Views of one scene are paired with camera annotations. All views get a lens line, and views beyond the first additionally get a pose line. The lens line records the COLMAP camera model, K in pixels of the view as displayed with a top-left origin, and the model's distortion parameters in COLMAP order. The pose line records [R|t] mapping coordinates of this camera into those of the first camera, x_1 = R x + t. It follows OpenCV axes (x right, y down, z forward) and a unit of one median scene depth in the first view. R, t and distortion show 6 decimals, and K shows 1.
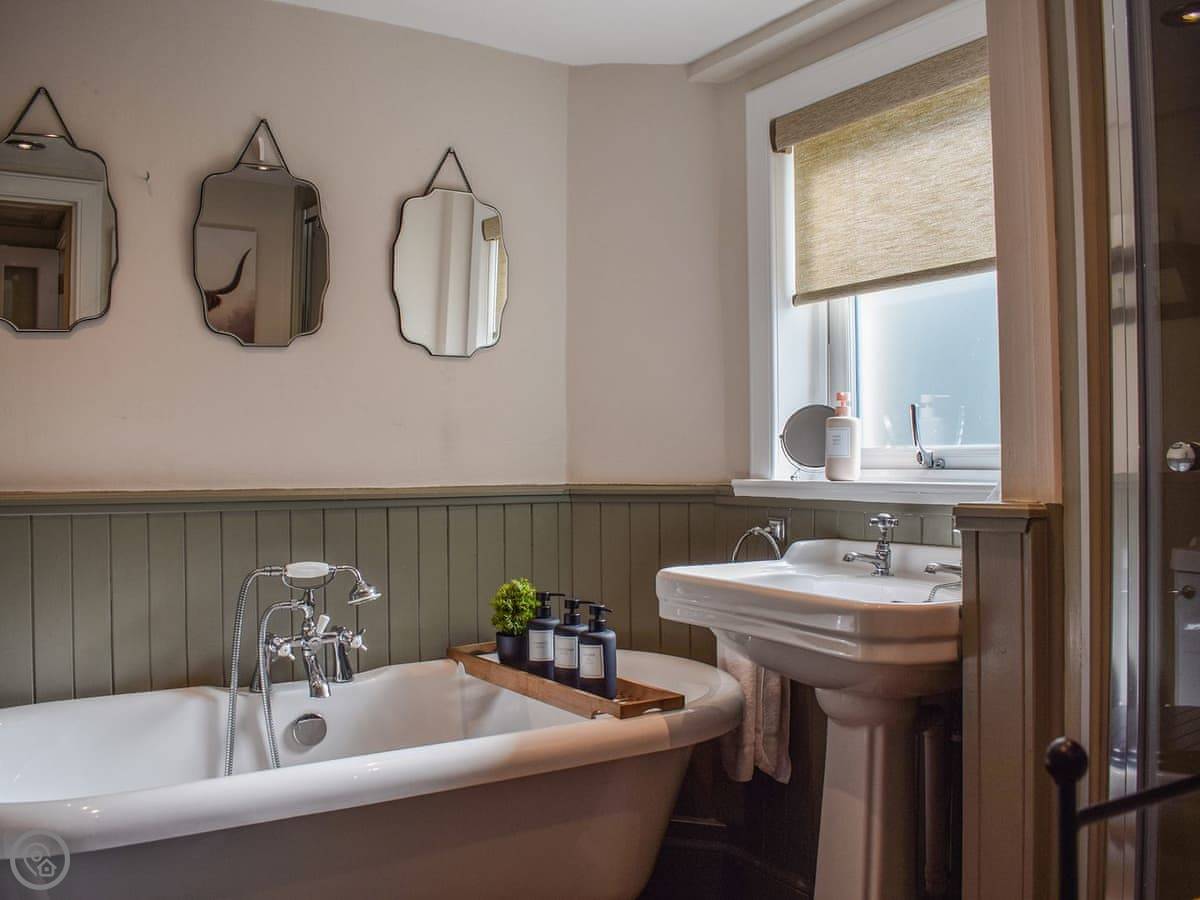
lens RADIAL K [[1084.7, 0, 600.0], [0, 1084.7, 450.0], [0, 0, 1]] dist [-0.052955, 0.002676]
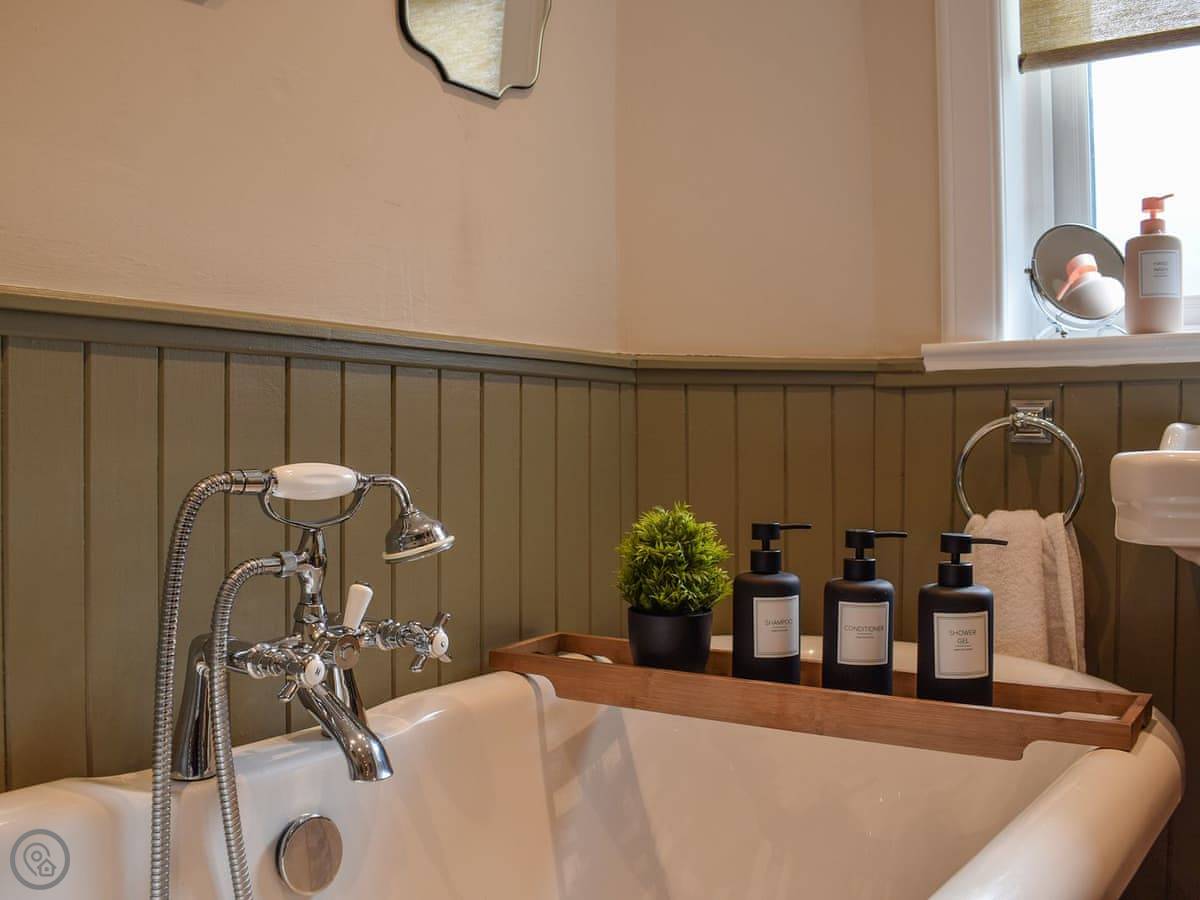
lens RADIAL K [[1185.2, 0, 600.0], [0, 1185.2, 450.0], [0, 0, 1]] dist [-0.110177, -0.002273]
pose [[0.918757, 0.001569, 0.394821, -0.344346], [-0.005768, 0.999939, 0.009448, 0.091876], [-0.394782, -0.010958, 0.918710, 0.519391]]
